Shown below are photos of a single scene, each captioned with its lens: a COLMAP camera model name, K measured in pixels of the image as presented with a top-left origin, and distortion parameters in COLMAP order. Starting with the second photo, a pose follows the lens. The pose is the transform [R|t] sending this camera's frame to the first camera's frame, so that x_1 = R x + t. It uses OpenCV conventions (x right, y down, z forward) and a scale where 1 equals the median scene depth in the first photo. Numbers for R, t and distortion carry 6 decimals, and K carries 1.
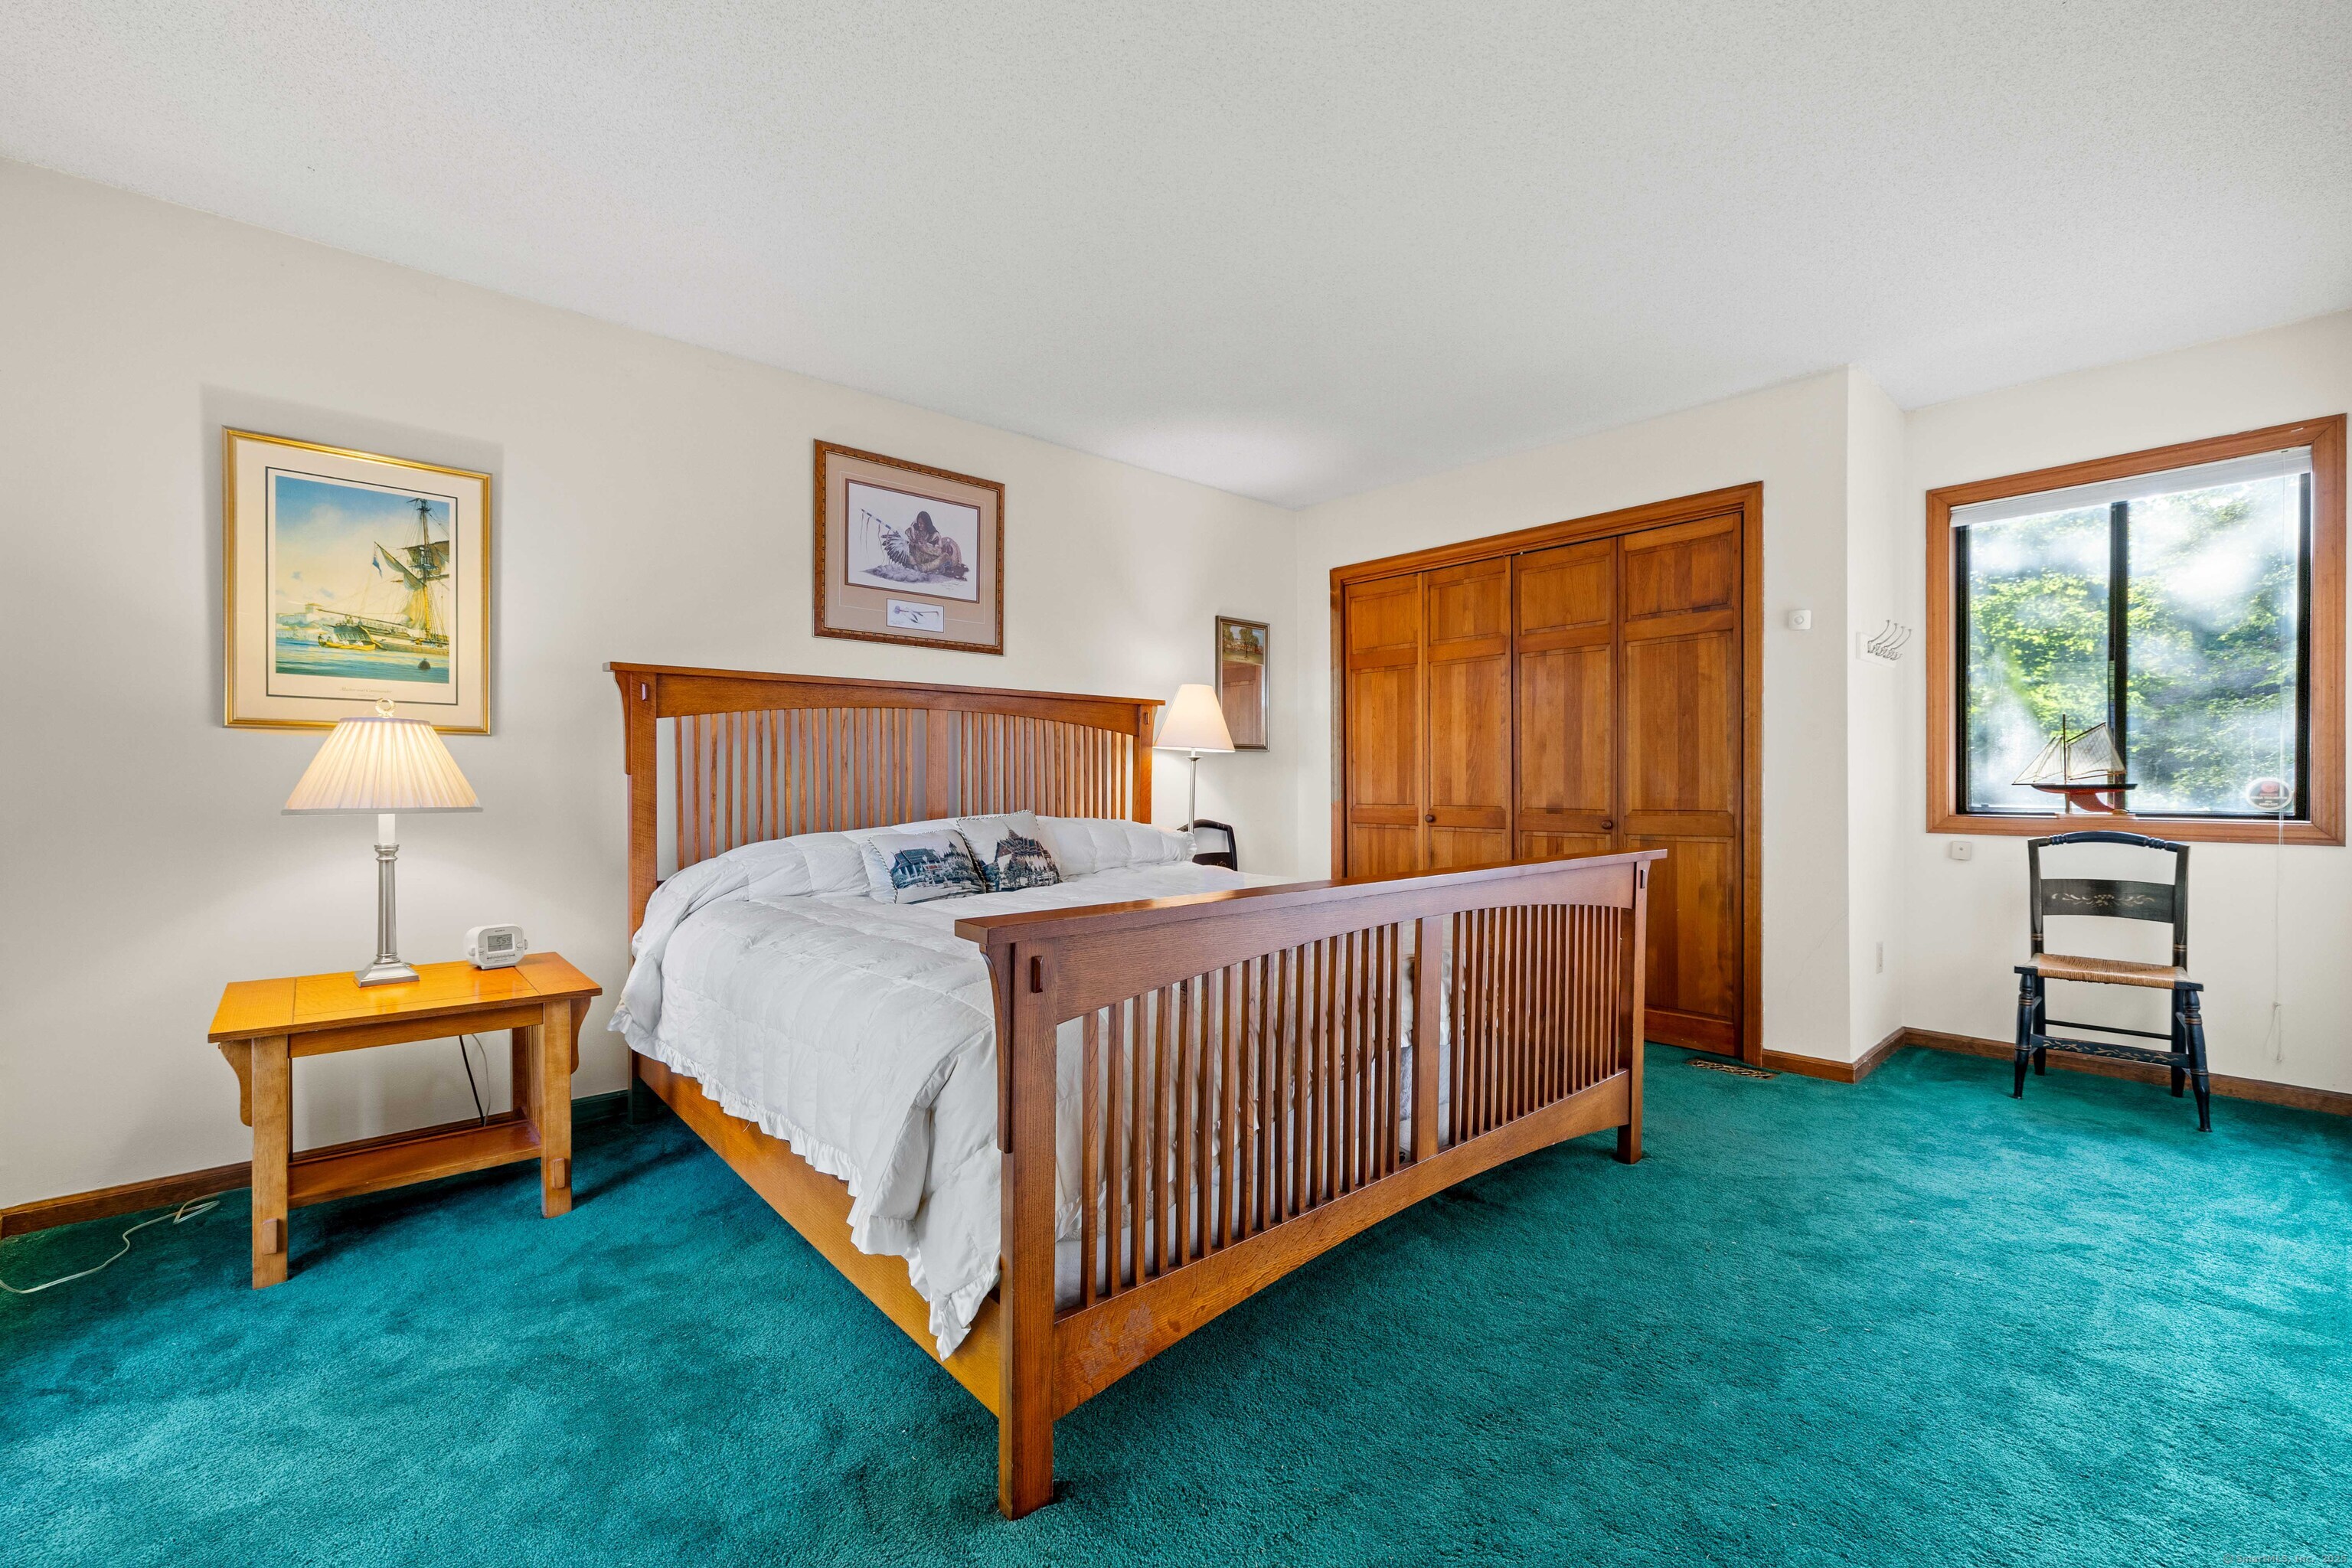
lens RADIAL K [[995.4, 0, 1174.9], [0, 995.4, 780.4], [0, 0, 1]] dist [0.003539, 0.001066]
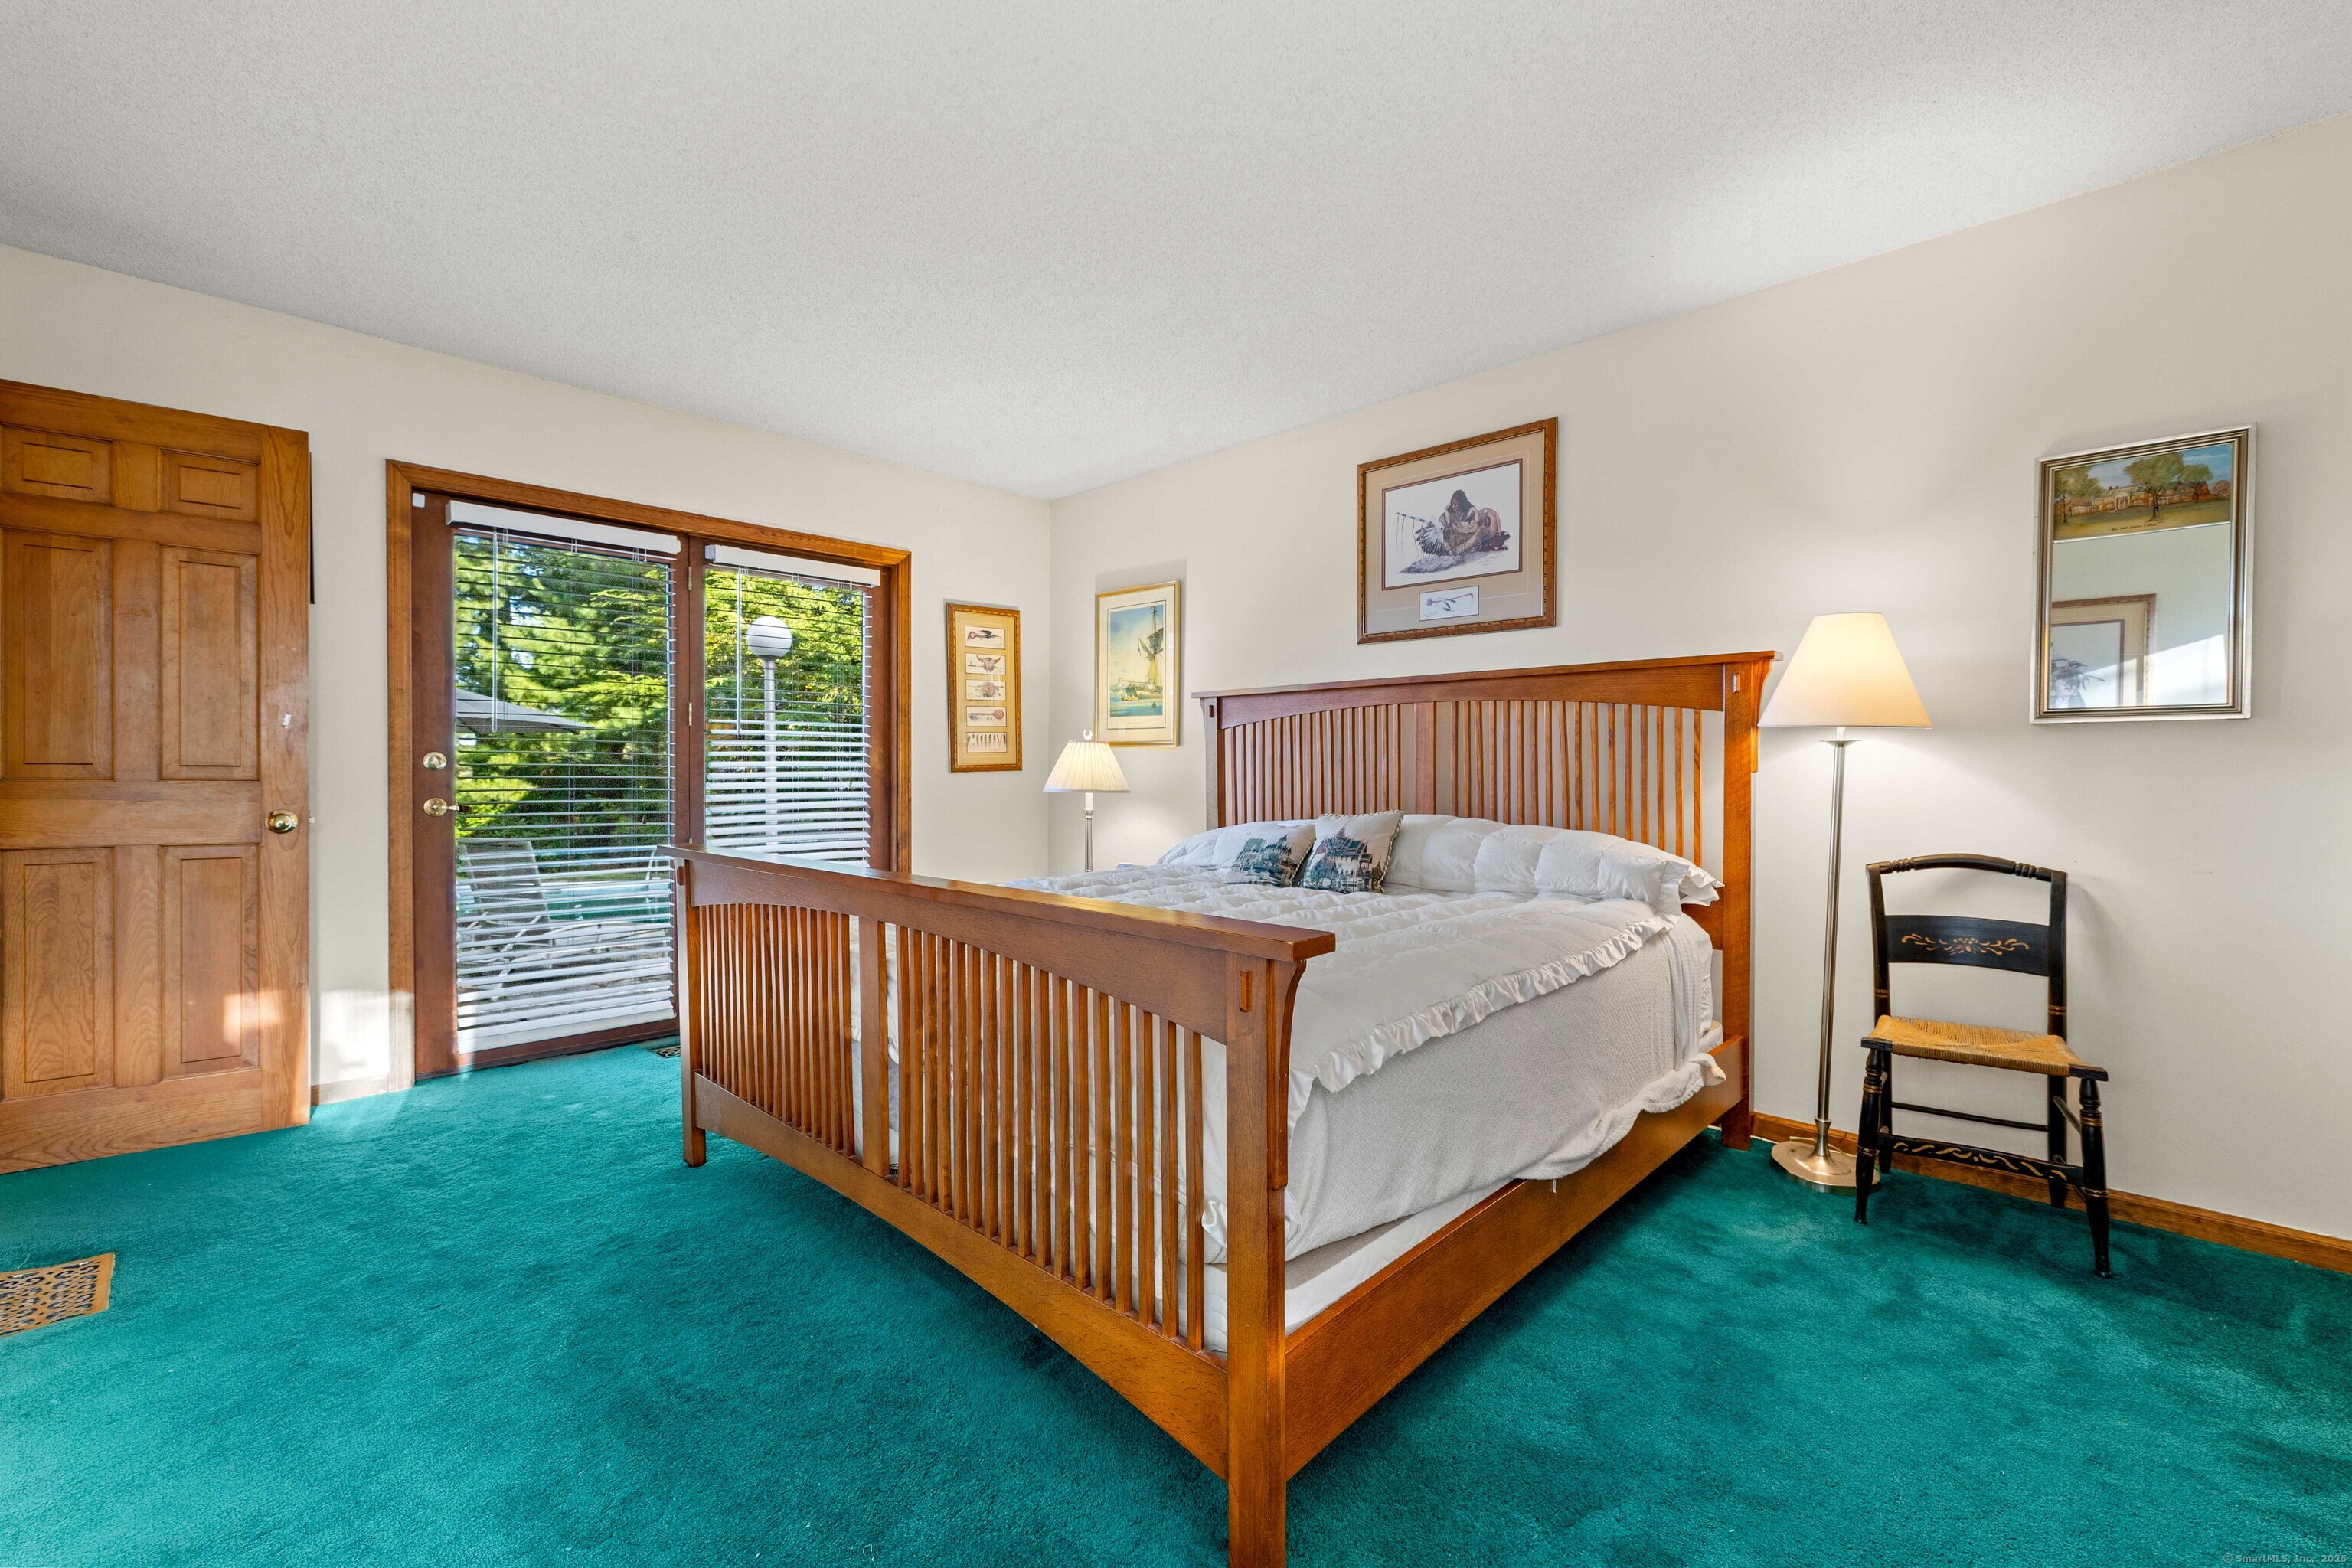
lens RADIAL K [[995.4, 0, 1175.0], [0, 995.4, 781.4], [0, 0, 1]] dist [0.003539, 0.001066]
pose [[0.069483, 0.013129, -0.997497, 0.683712], [-0.002837, 0.999912, 0.012964, -0.006732], [0.997579, 0.001929, 0.069514, 0.681726]]
